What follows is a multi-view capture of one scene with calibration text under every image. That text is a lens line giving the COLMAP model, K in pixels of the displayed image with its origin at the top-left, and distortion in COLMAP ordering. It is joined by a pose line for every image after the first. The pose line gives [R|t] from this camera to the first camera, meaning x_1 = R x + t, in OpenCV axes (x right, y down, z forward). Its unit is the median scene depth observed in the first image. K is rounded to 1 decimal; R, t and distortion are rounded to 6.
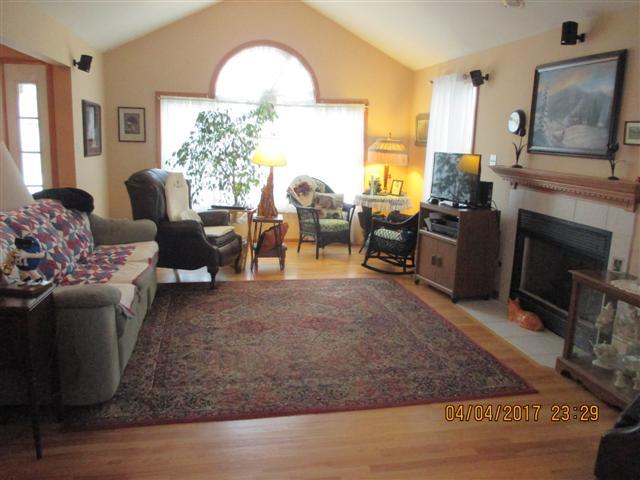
lens RADIAL K [[538.9, 0, 321.9], [0, 538.9, 239.7], [0, 0, 1]] dist [-0.020024, -0.004235]
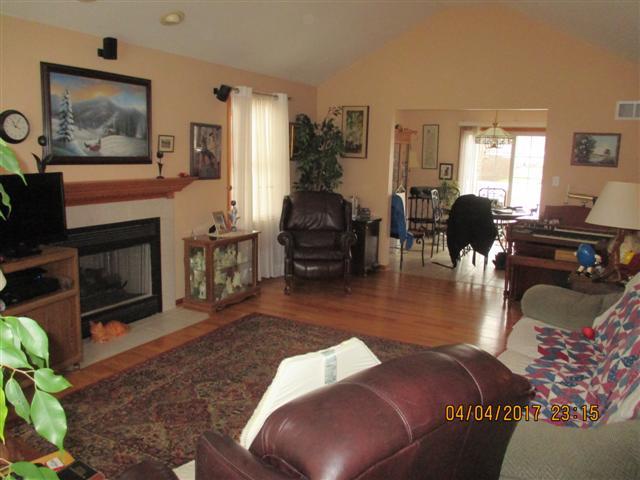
lens RADIAL K [[538.9, 0, 322.1], [0, 538.9, 239.6], [0, 0, 1]] dist [-0.020024, -0.004235]
pose [[-0.770154, -0.167824, 0.615384, -0.559592], [0.060129, 0.941369, 0.331976, -0.350608], [-0.635018, 0.292675, -0.714908, 1.569815]]
